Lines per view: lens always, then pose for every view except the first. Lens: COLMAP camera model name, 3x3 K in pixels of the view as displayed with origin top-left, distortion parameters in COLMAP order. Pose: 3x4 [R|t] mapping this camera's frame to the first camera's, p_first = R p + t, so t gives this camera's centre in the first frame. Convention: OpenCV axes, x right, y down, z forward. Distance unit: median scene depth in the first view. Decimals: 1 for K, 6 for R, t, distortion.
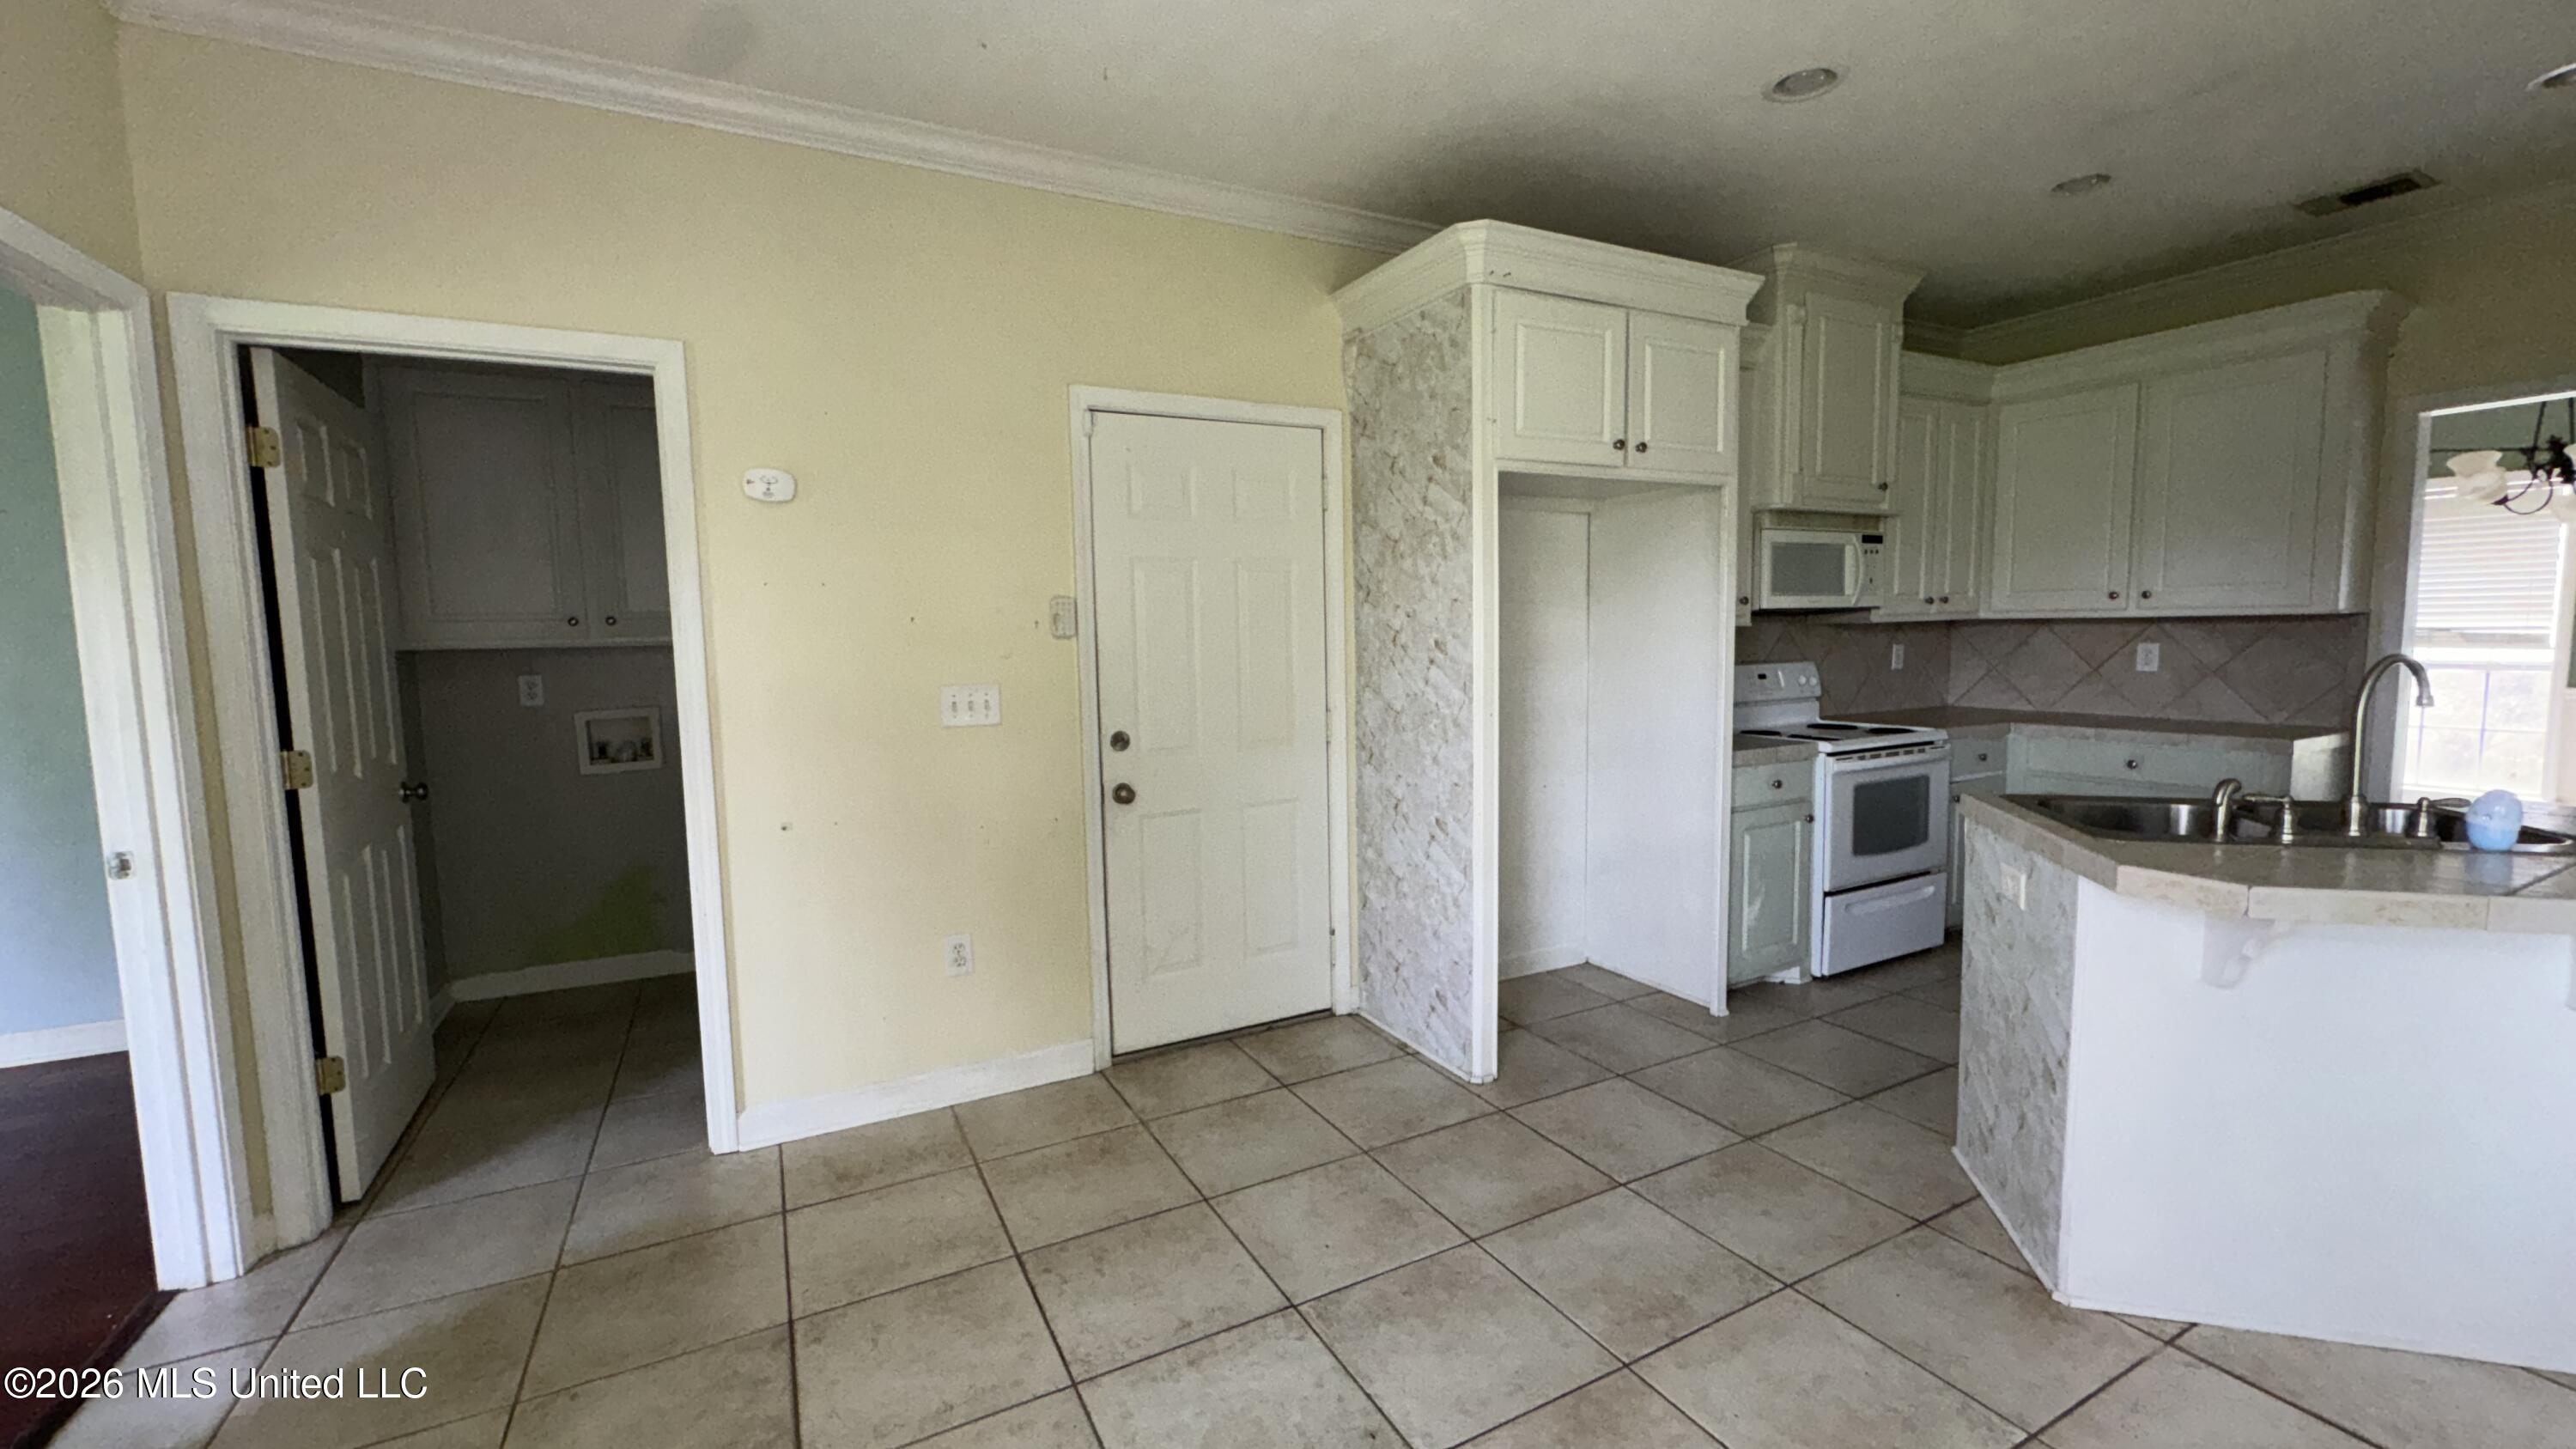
lens RADIAL K [[1033.0, 0, 1284.3], [0, 1033.0, 722.1], [0, 0, 1]] dist [-0.004399, 0.000566]
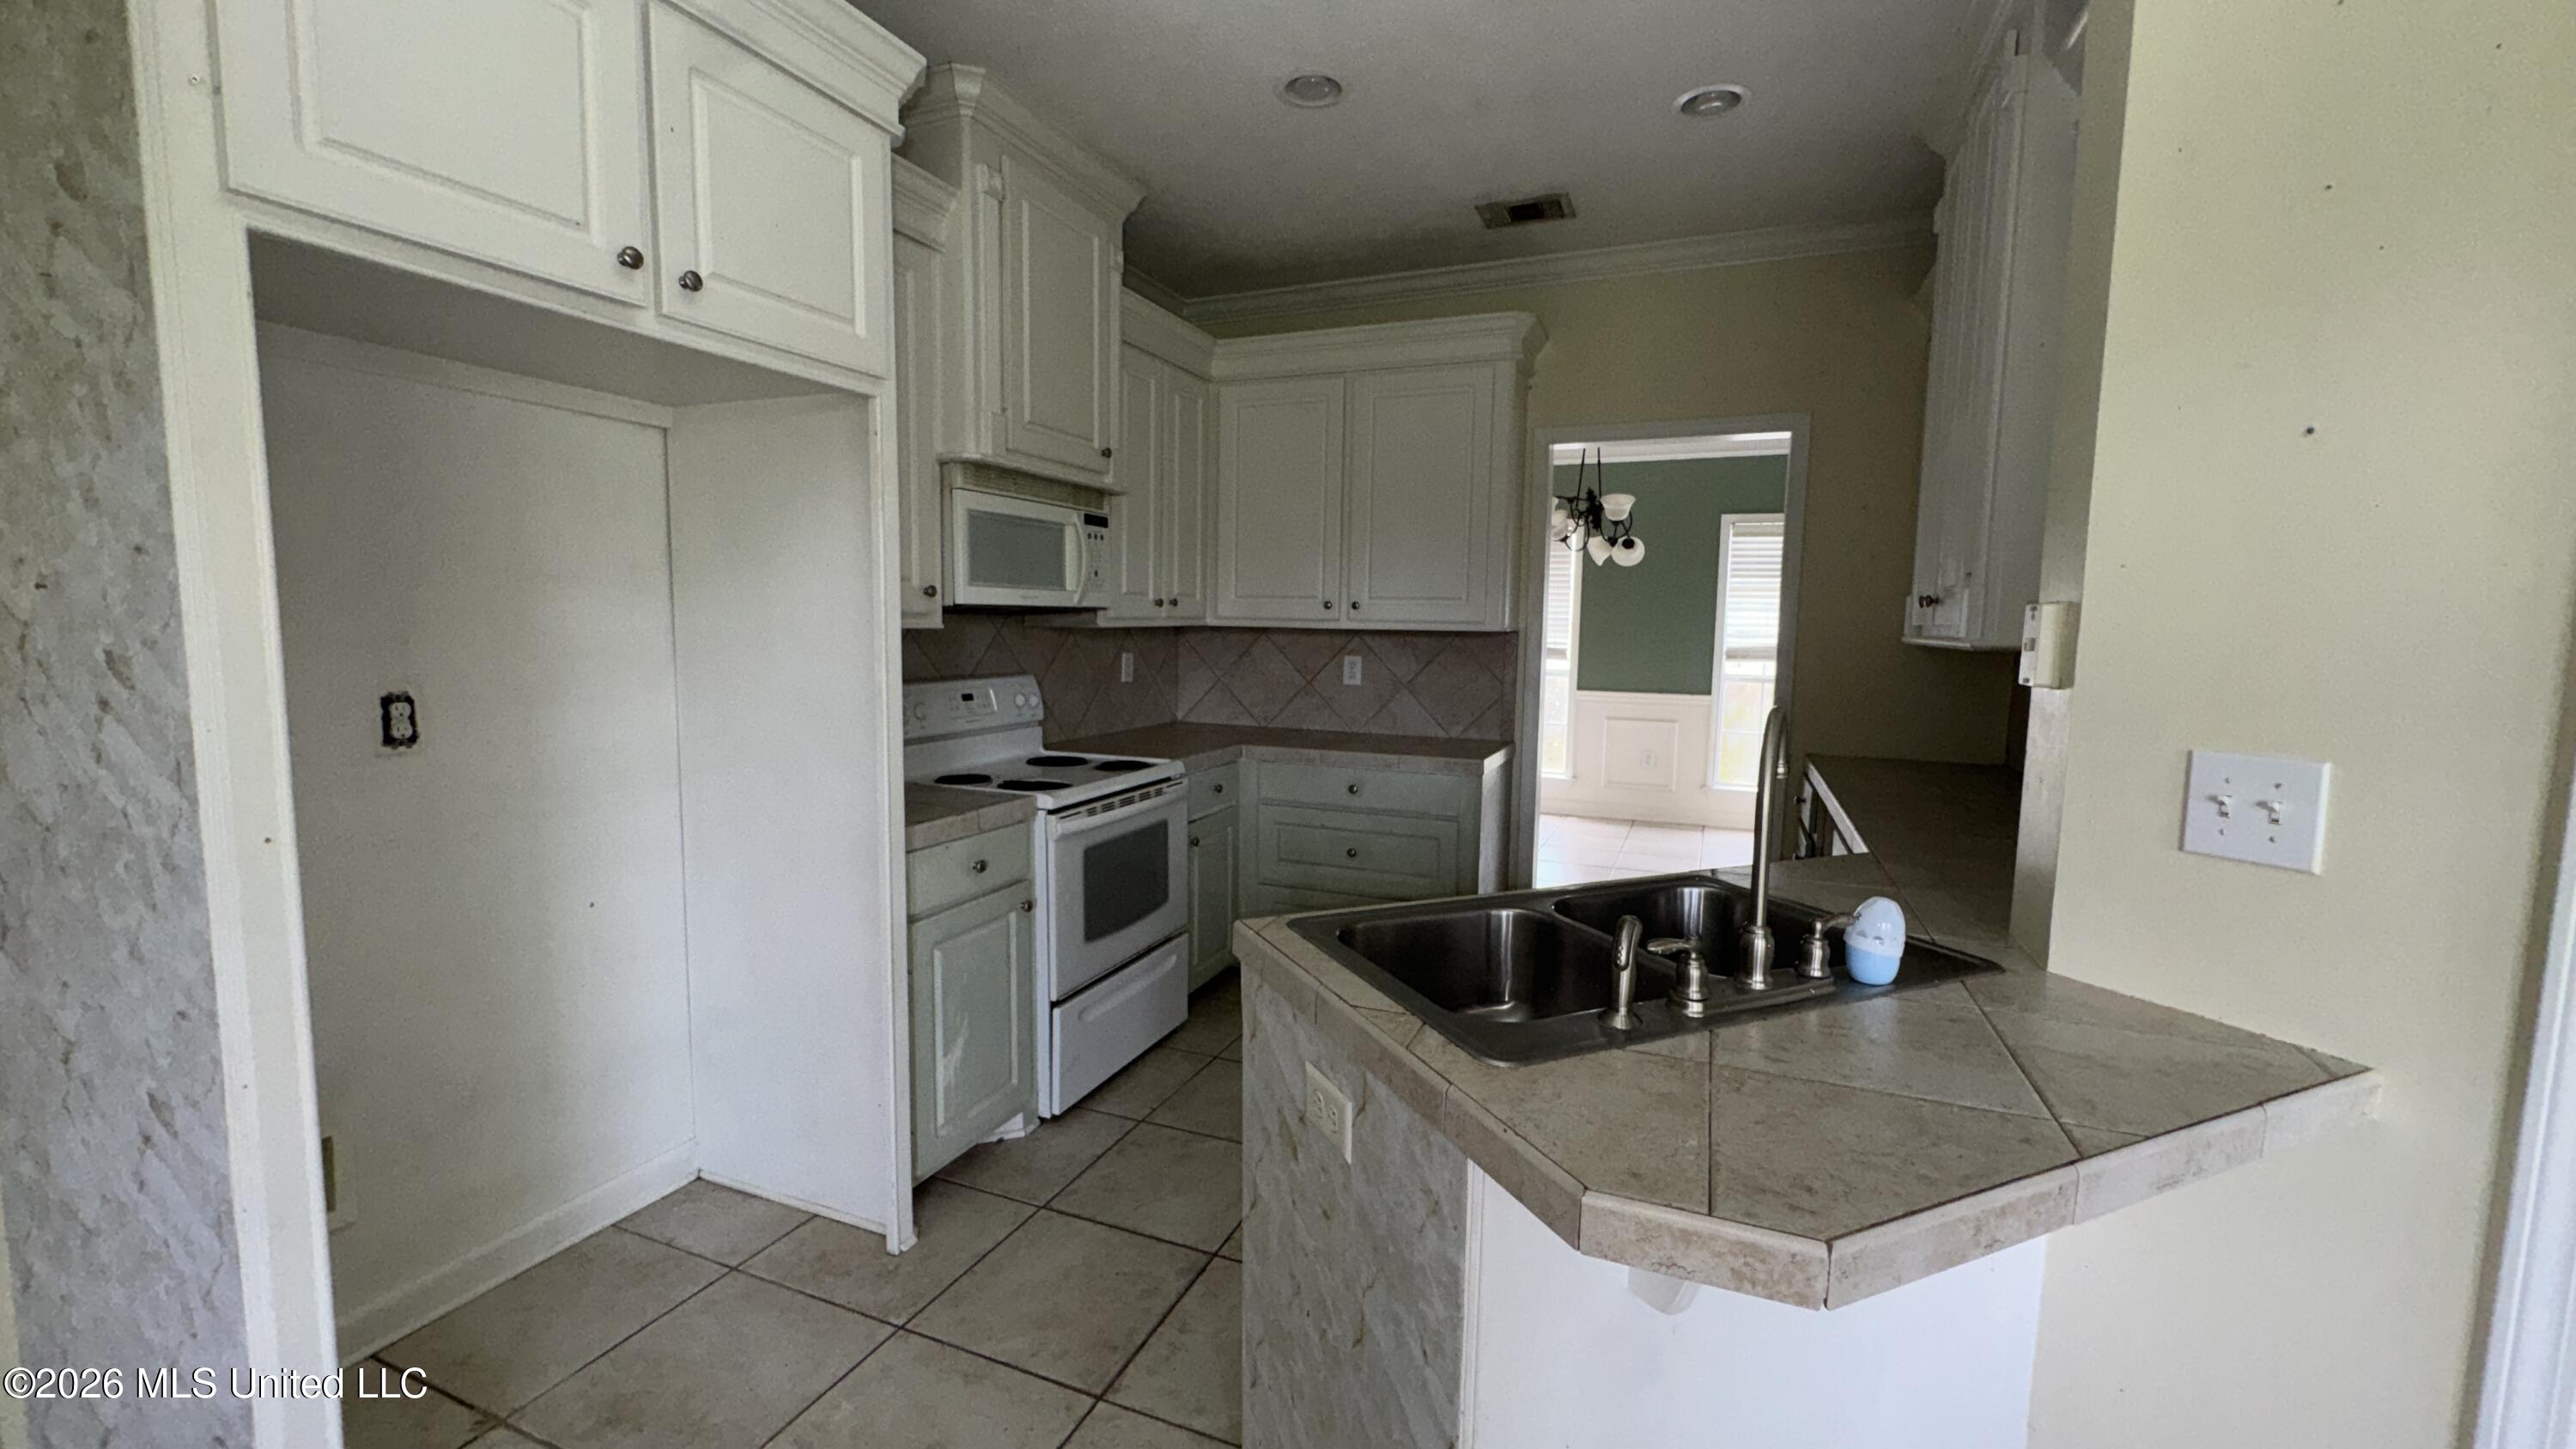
lens RADIAL K [[1033.0, 0, 1285.0], [0, 1033.0, 719.2], [0, 0, 1]] dist [-0.004399, 0.000566]
pose [[0.770364, -0.030354, 0.636881, 0.195067], [0.027644, 0.999517, 0.014200, -0.037635], [-0.637004, 0.006667, 0.770831, 0.336747]]
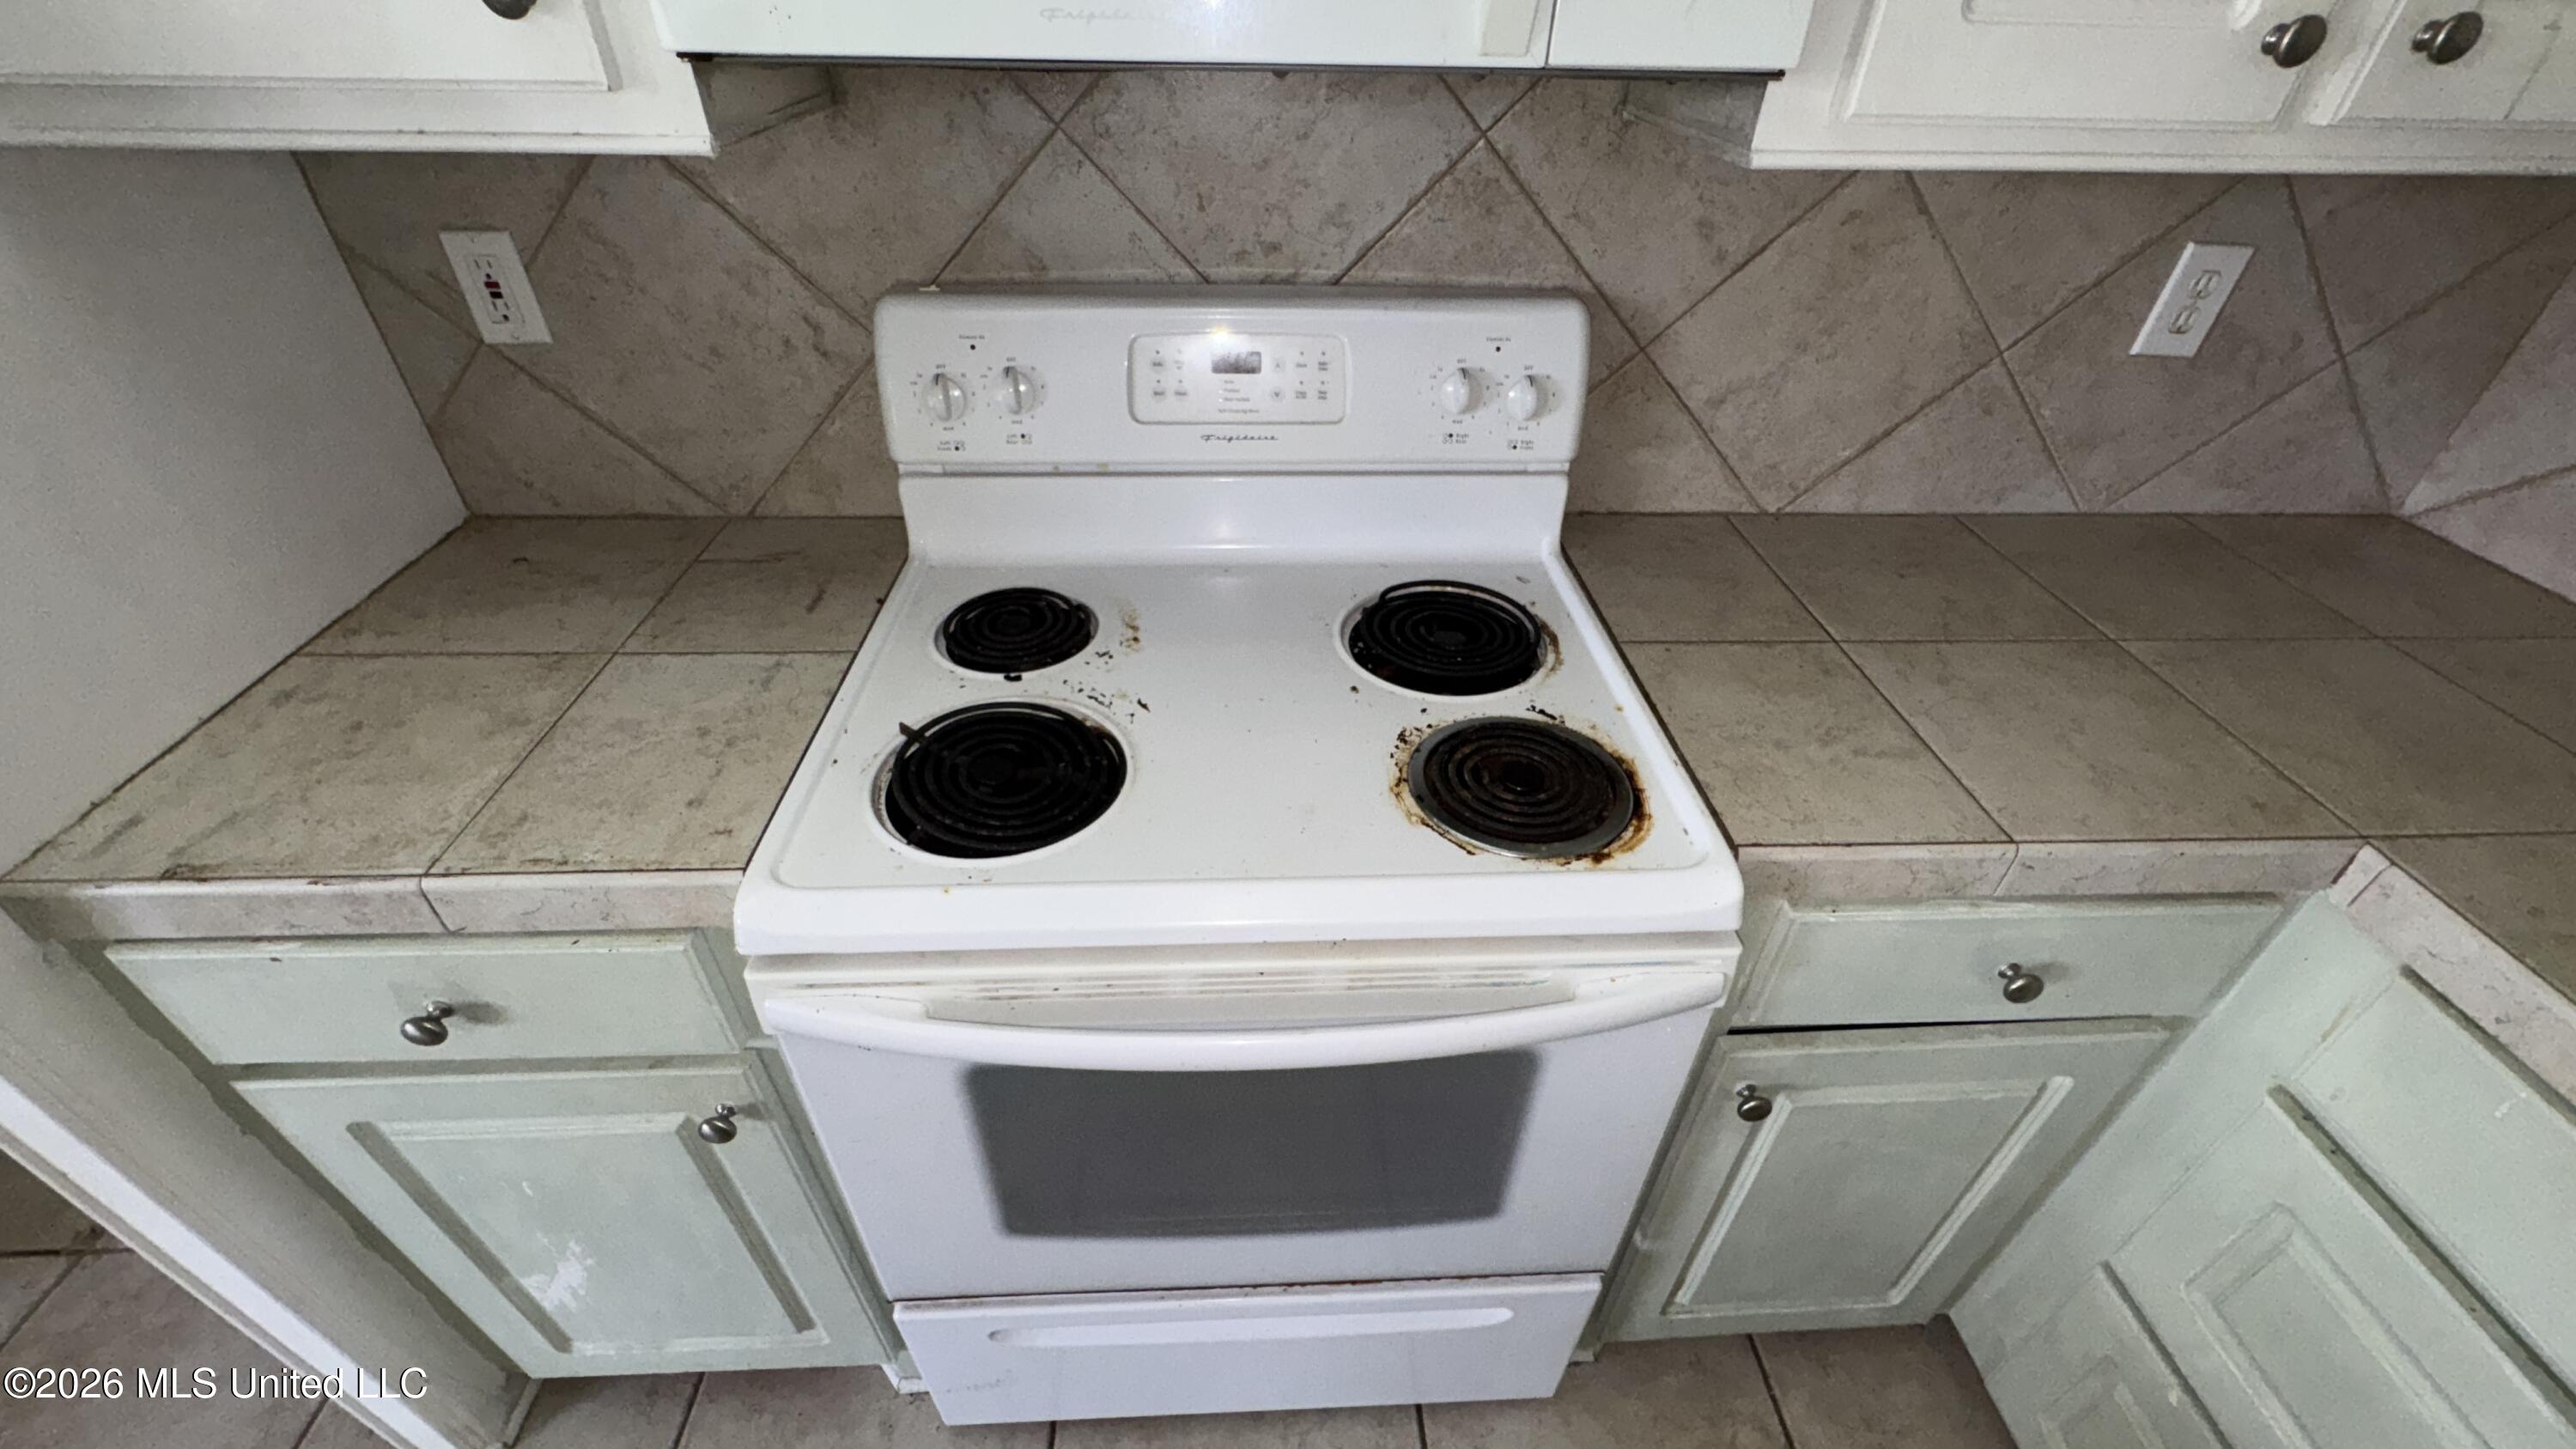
lens RADIAL K [[1033.0, 0, 1283.7], [0, 1033.0, 727.8], [0, 0, 1]] dist [-0.004399, 0.000566]
pose [[0.905675, 0.285043, -0.313853, 0.656101], [-0.077458, 0.839049, 0.538513, -0.118647], [0.416838, -0.463407, 0.781985, 0.884159]]
